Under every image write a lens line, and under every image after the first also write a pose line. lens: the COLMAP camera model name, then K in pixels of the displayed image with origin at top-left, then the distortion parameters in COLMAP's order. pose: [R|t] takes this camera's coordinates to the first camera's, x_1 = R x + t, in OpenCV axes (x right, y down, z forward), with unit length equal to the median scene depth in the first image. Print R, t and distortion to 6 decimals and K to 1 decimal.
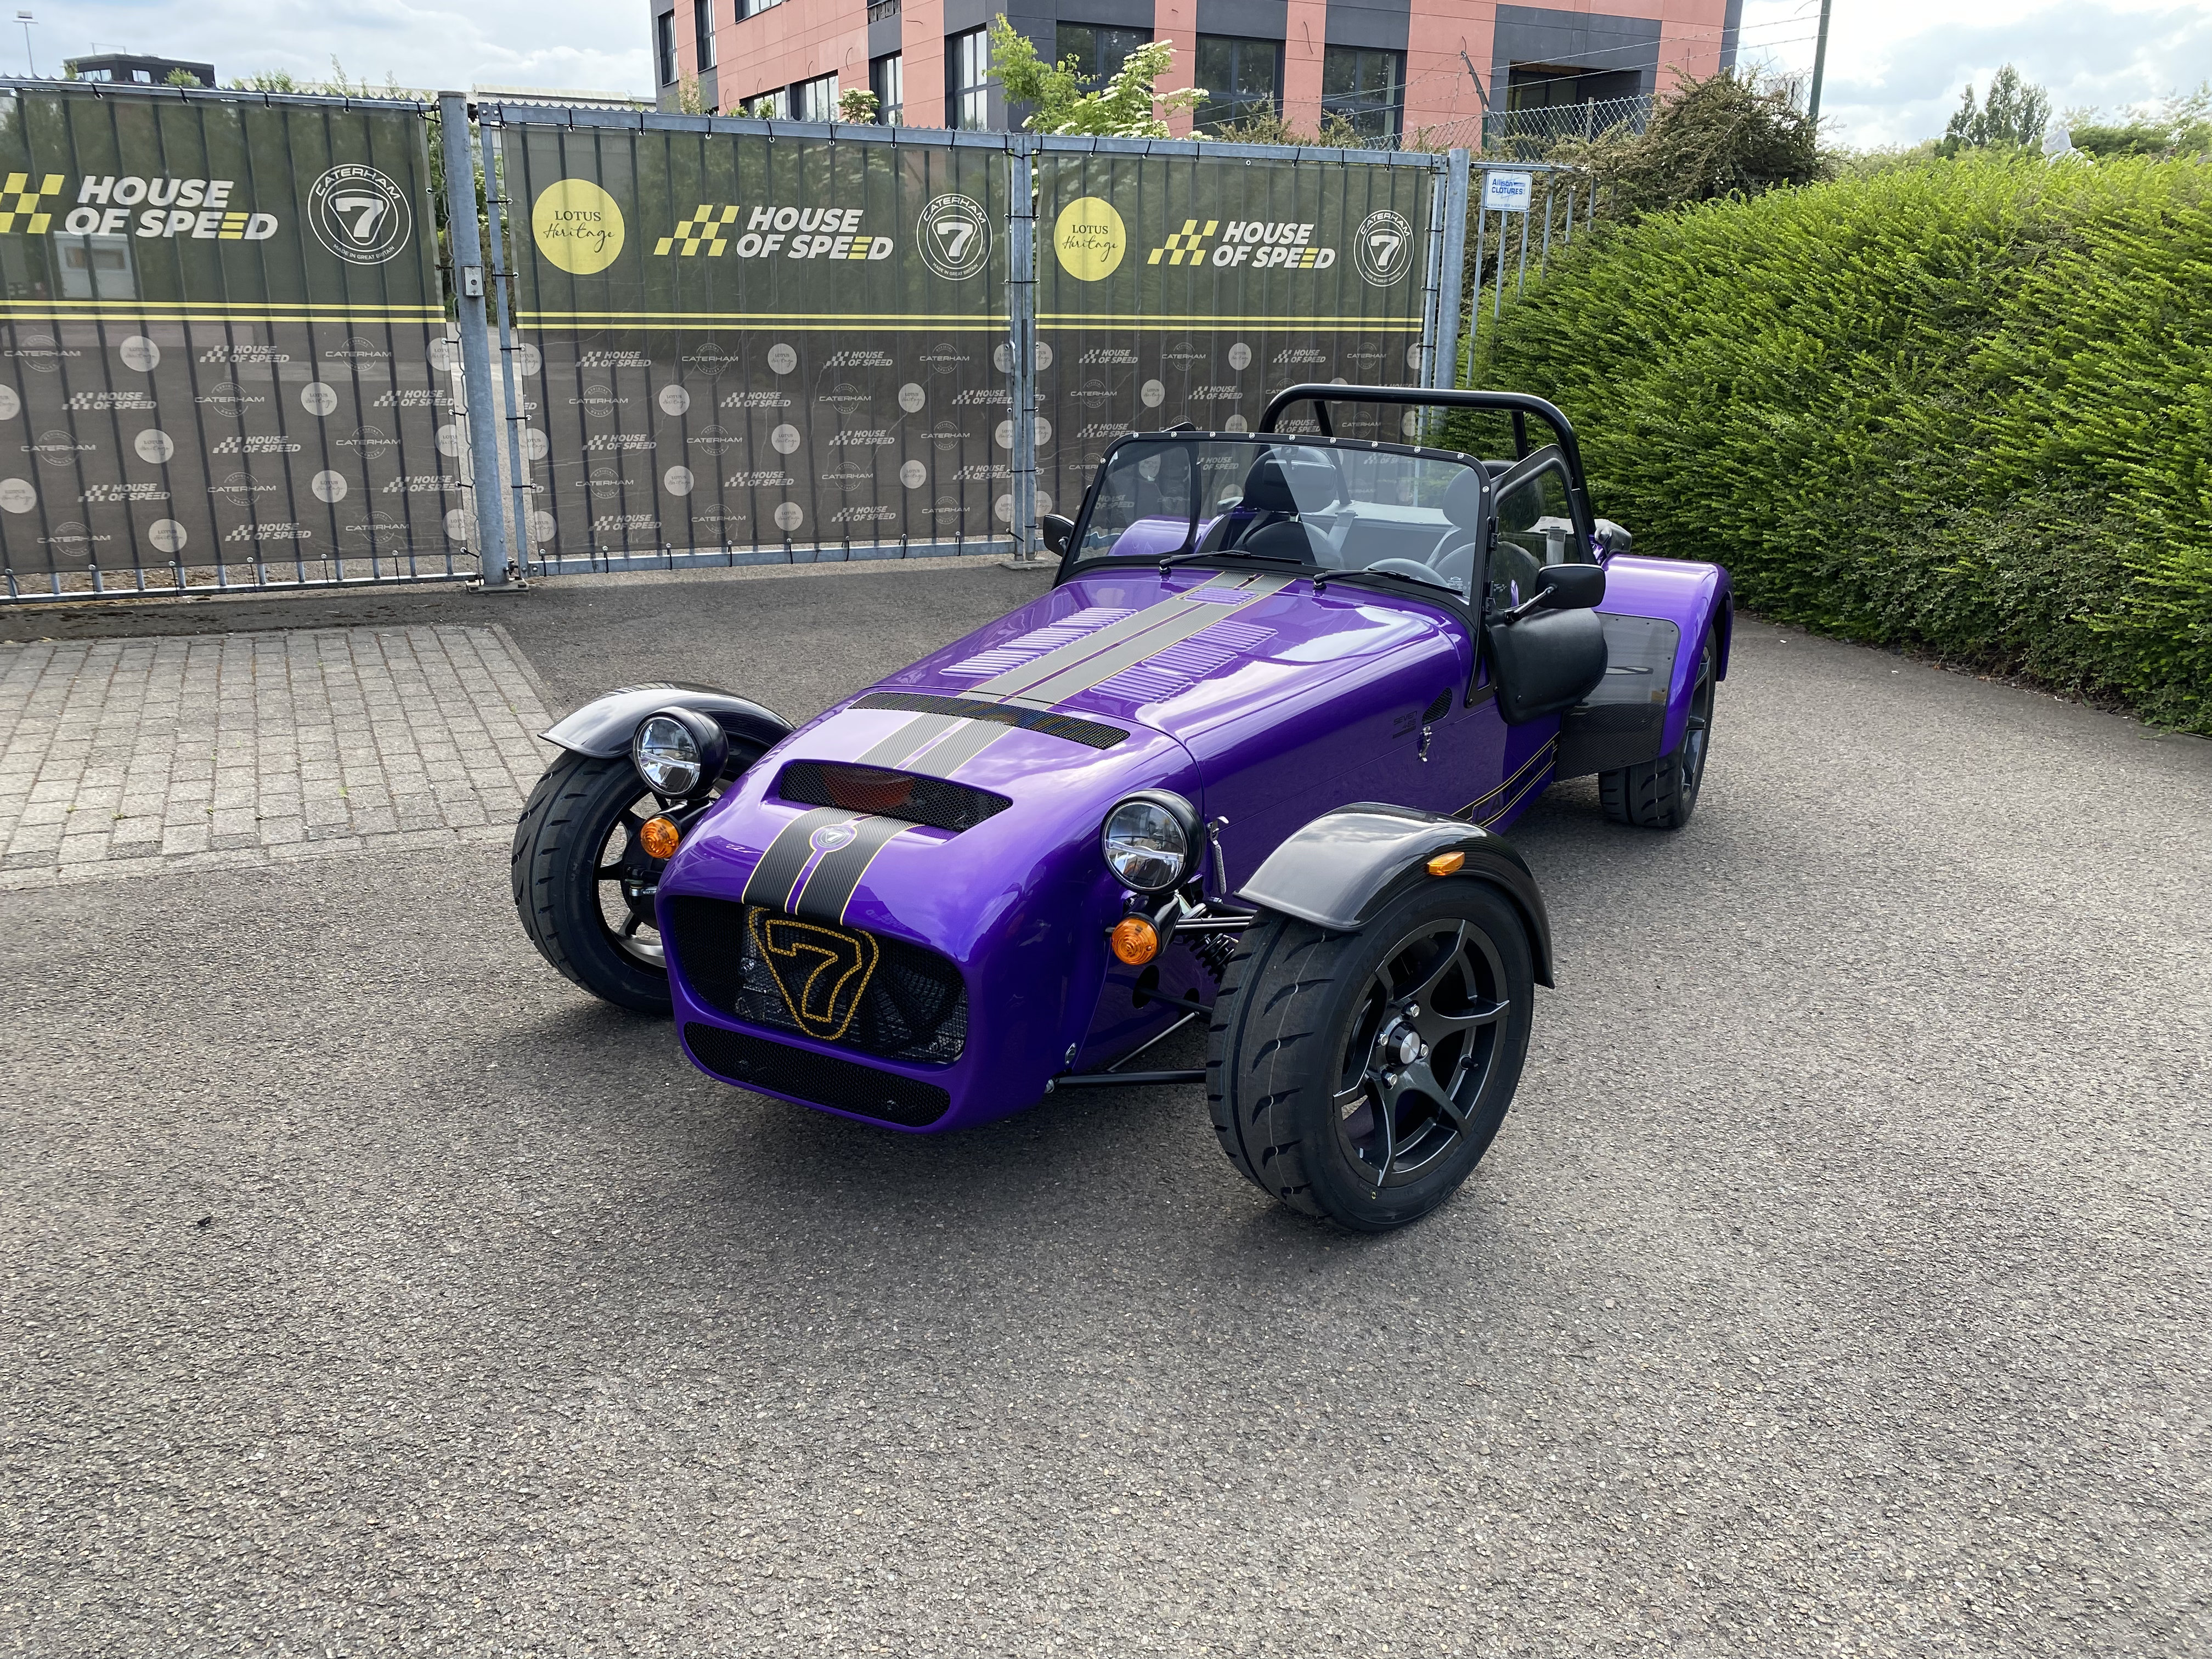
lens RADIAL K [[1691.9, 0, 1087.3], [0, 1691.9, 835.9], [0, 0, 1]] dist [0.016948, -0.011872]
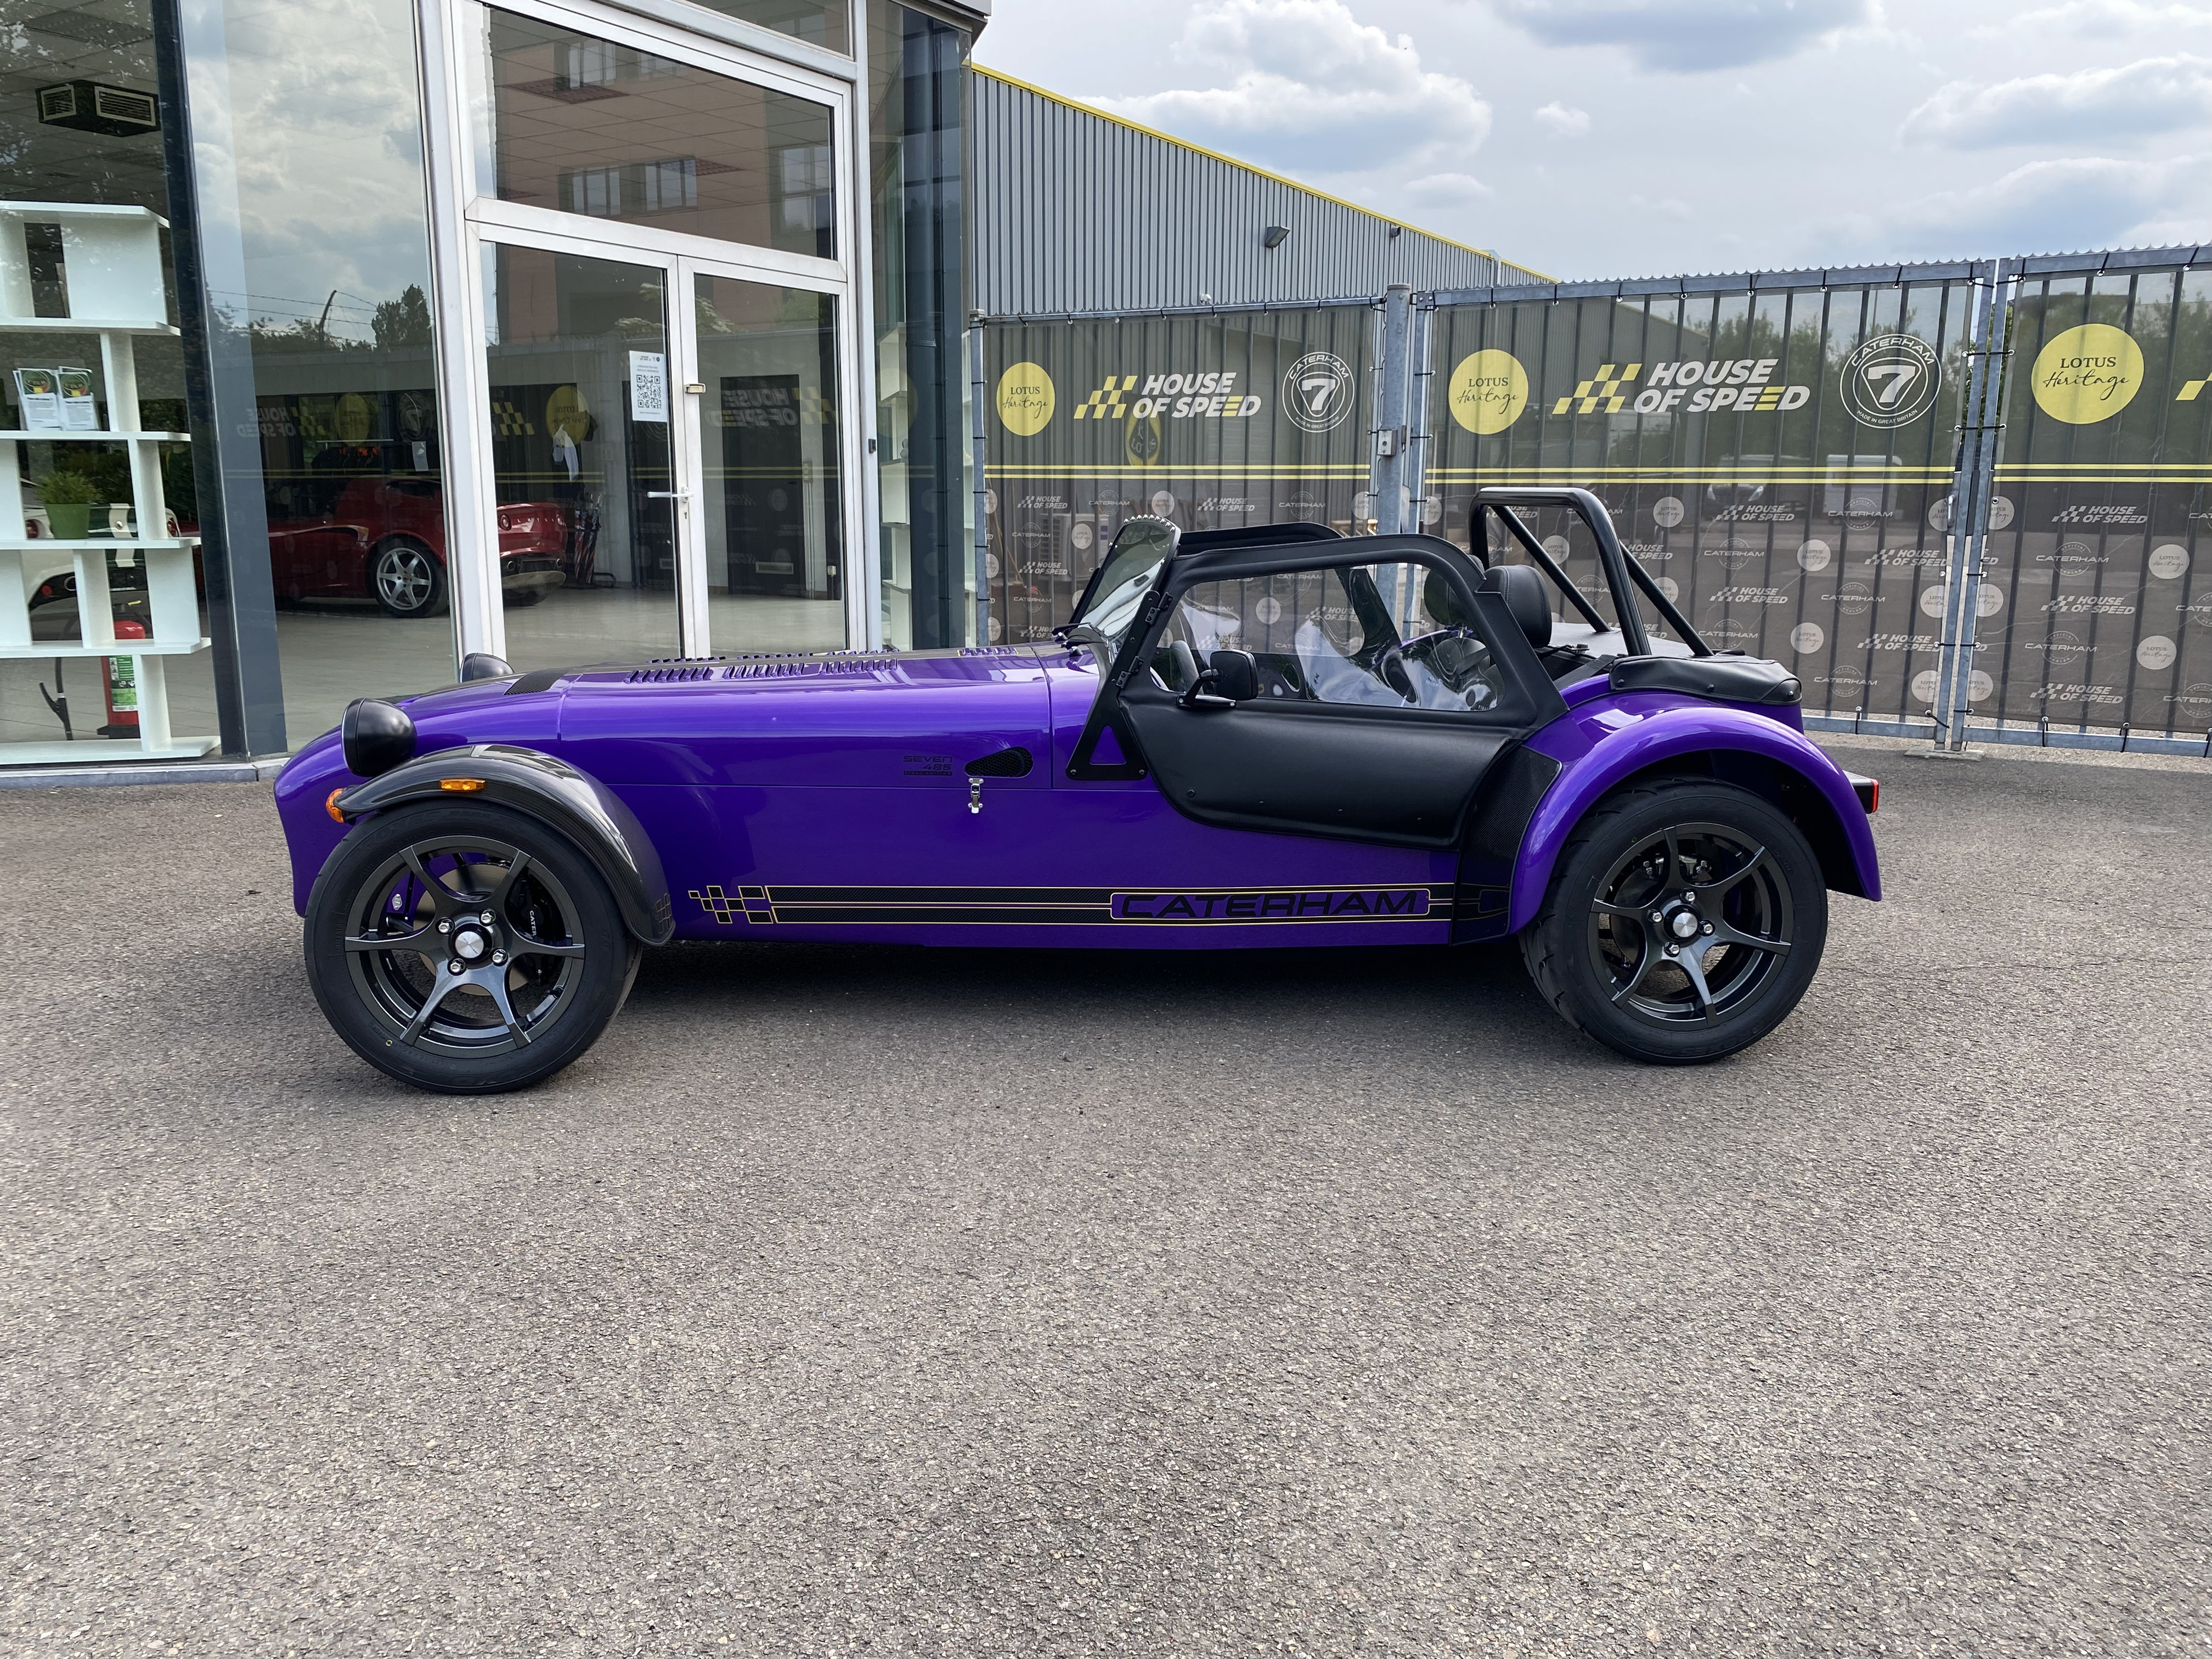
lens RADIAL K [[1682.8, 0, 1097.5], [0, 1682.8, 850.5], [0, 0, 1]] dist [0.003630, -0.005099]
pose [[0.551263, 0.161984, -0.818456, 0.507248], [-0.254749, 0.966805, 0.019760, -0.029792], [0.794488, 0.197608, 0.574230, 0.235070]]
